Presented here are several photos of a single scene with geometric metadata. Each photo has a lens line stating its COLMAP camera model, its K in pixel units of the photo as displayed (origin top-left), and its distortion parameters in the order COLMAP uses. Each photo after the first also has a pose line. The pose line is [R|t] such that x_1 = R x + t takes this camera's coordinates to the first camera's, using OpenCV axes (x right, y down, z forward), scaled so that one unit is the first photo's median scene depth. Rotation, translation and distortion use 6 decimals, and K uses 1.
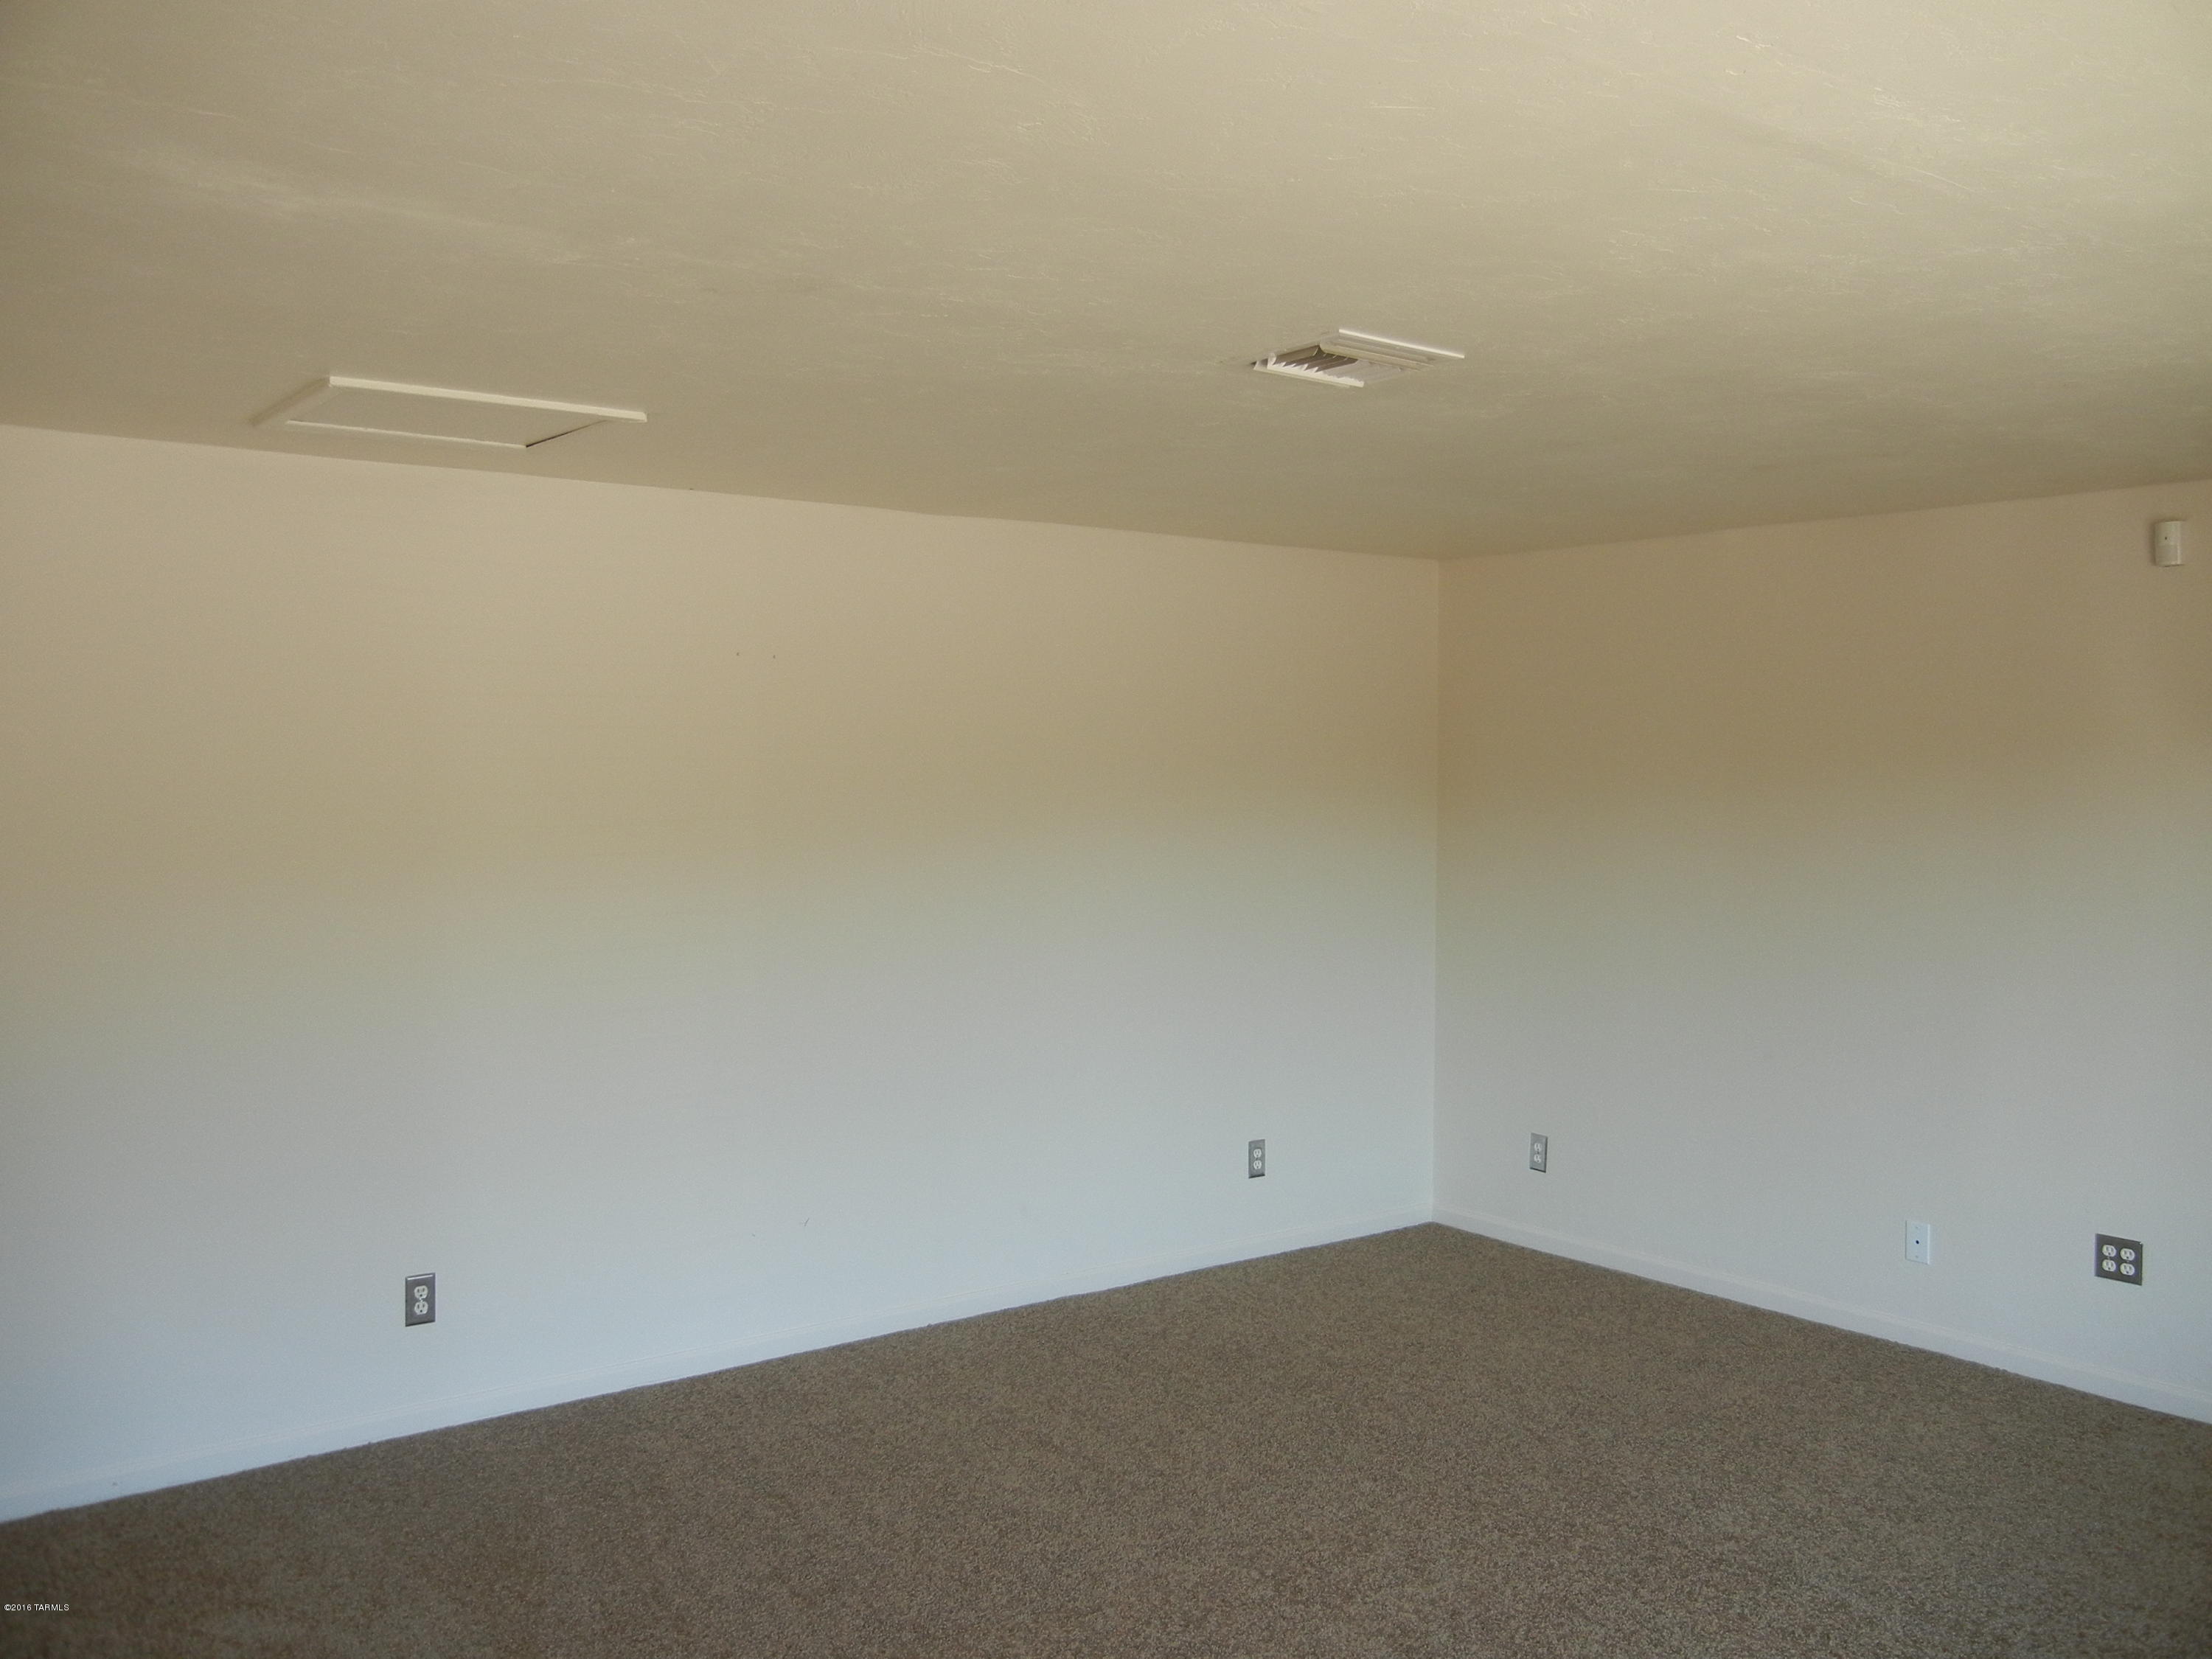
lens RADIAL K [[1880.9, 0, 1106.0], [0, 1880.9, 829.5], [0, 0, 1]] dist [-0.005241, 0.008188]
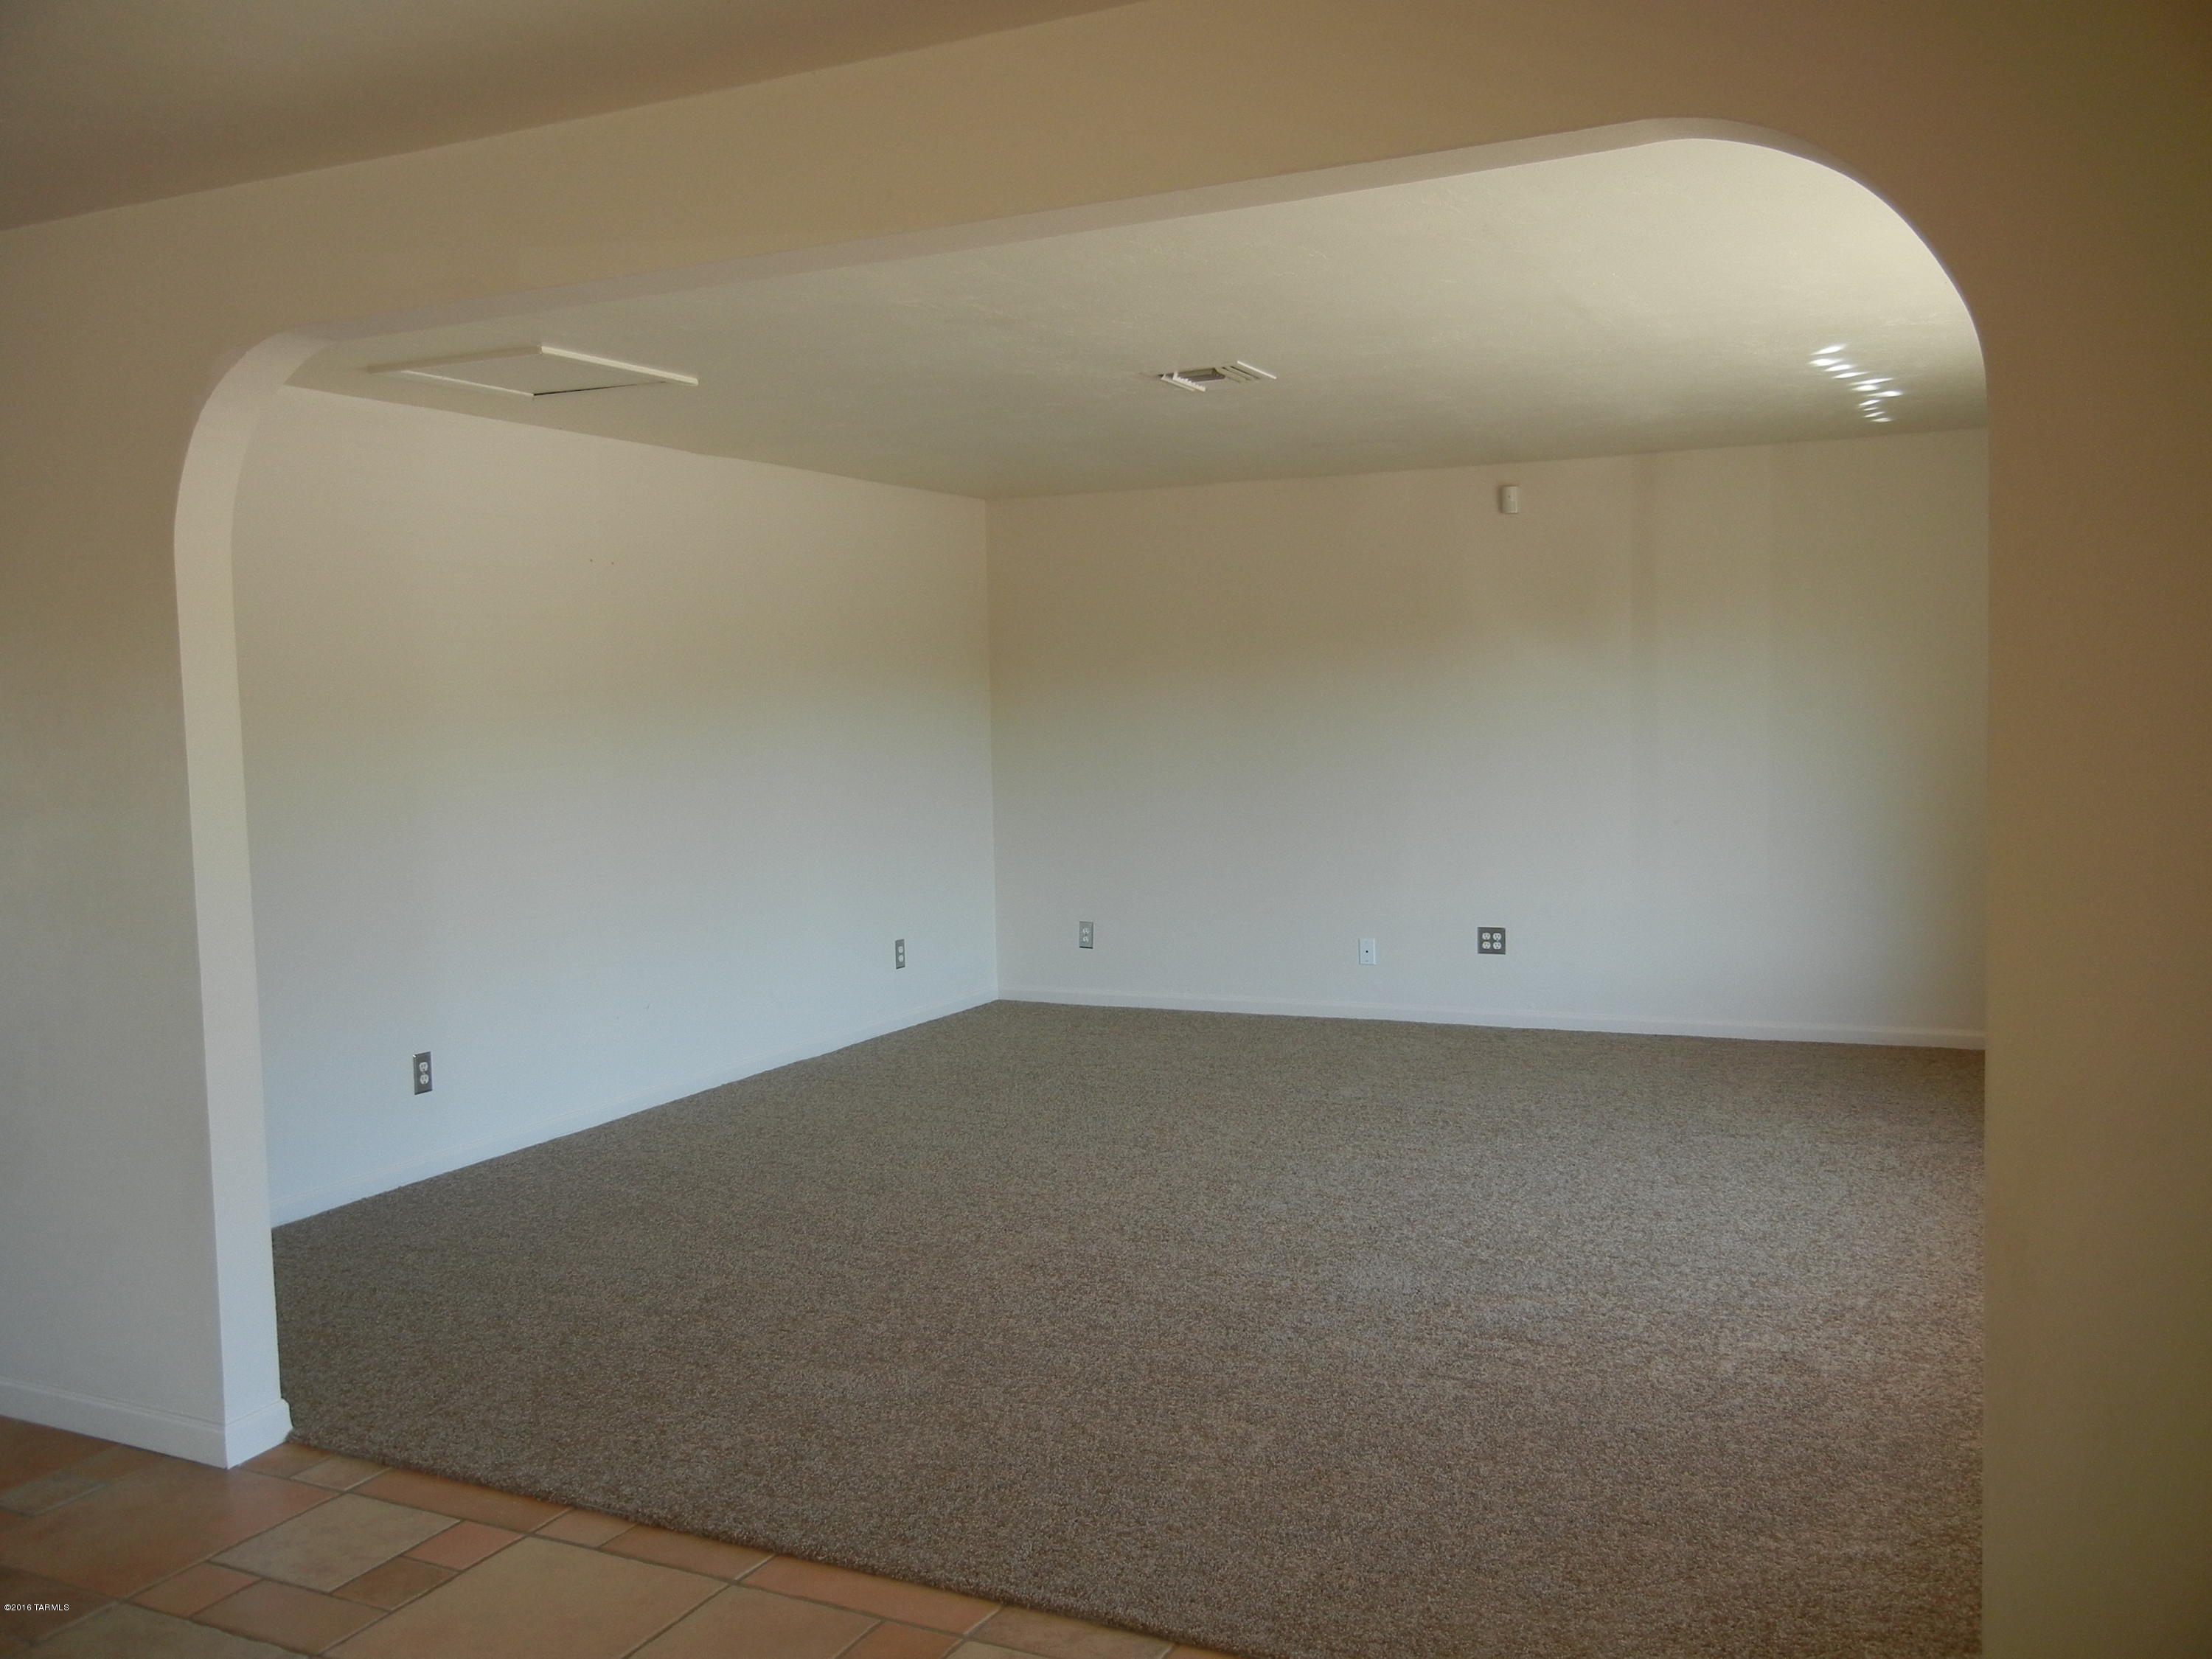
lens RADIAL K [[1879.0, 0, 1092.0], [0, 1879.0, 830.4], [0, 0, 1]] dist [-0.013065, 0.007284]
pose [[0.894389, -0.054149, 0.444001, -0.508990], [0.040546, 0.998373, 0.040084, 0.056271], [-0.445449, -0.017848, 0.895129, -0.313801]]
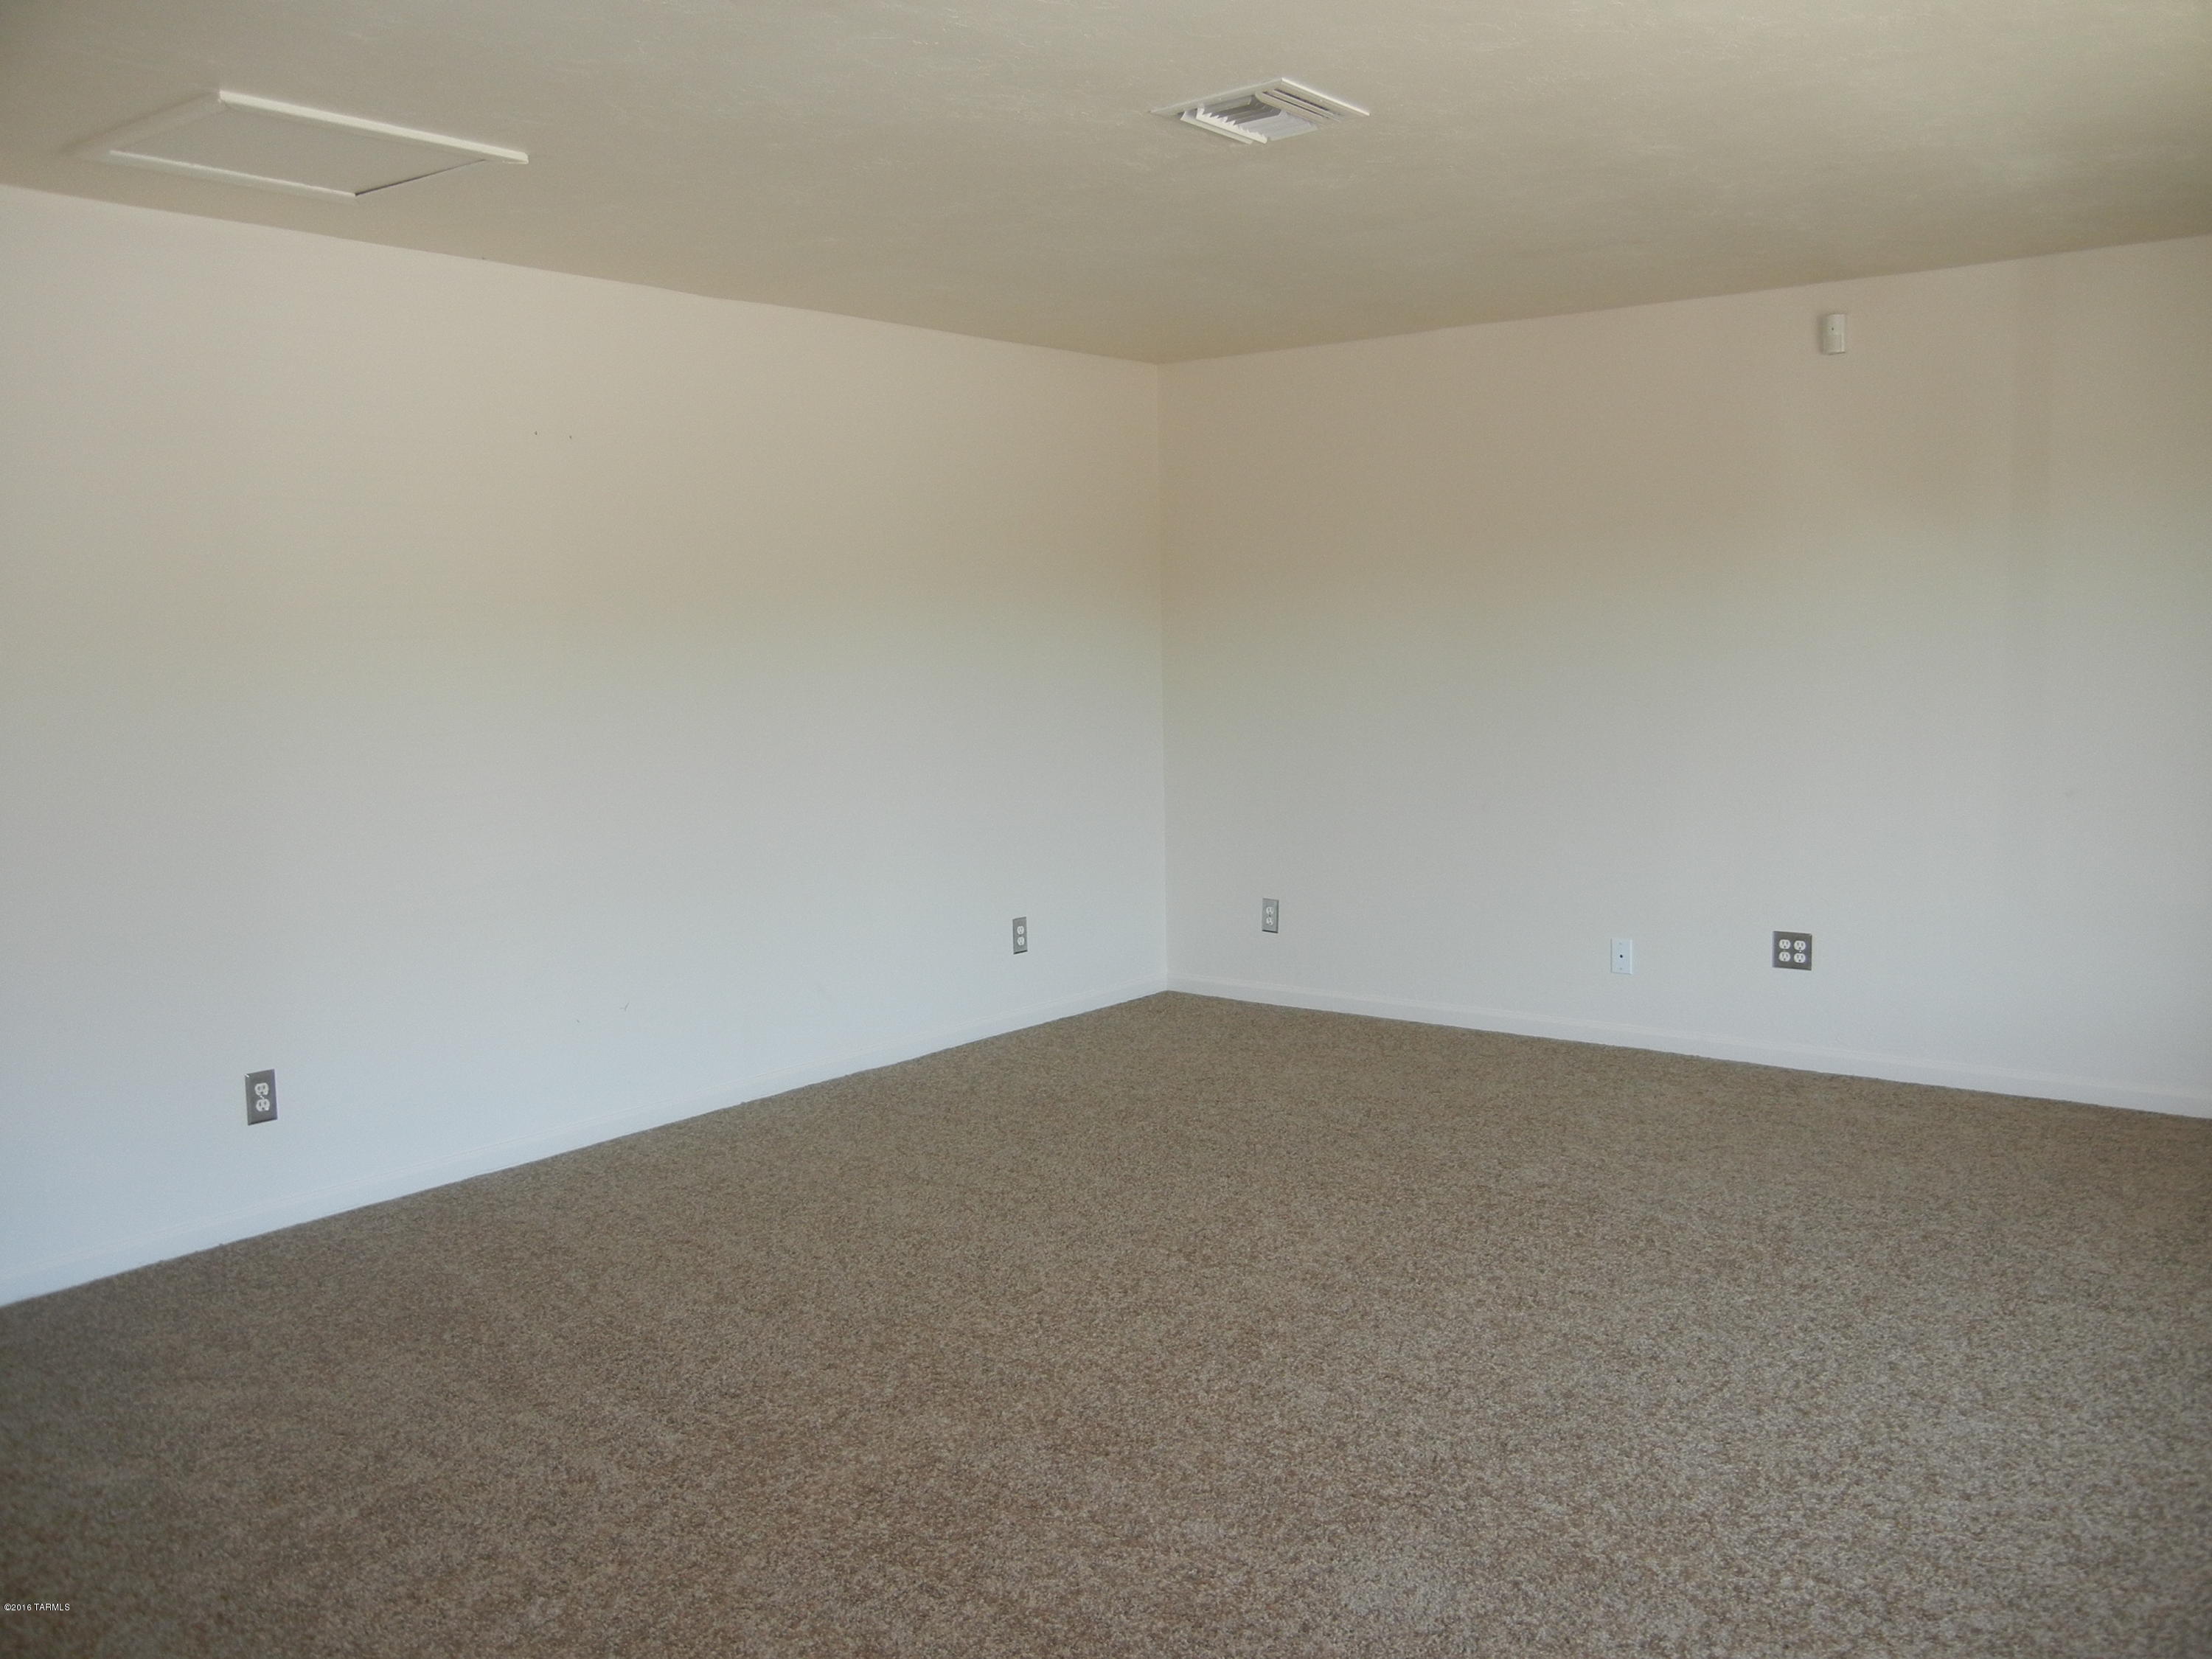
lens RADIAL K [[1887.5, 0, 1102.2], [0, 1887.5, 834.0], [0, 0, 1]] dist [-0.005811, 0.007502]
pose [[0.969090, -0.048700, 0.241852, -0.171971], [0.031512, 0.996728, 0.074438, 0.055890], [-0.244686, -0.064515, 0.967454, -0.038376]]
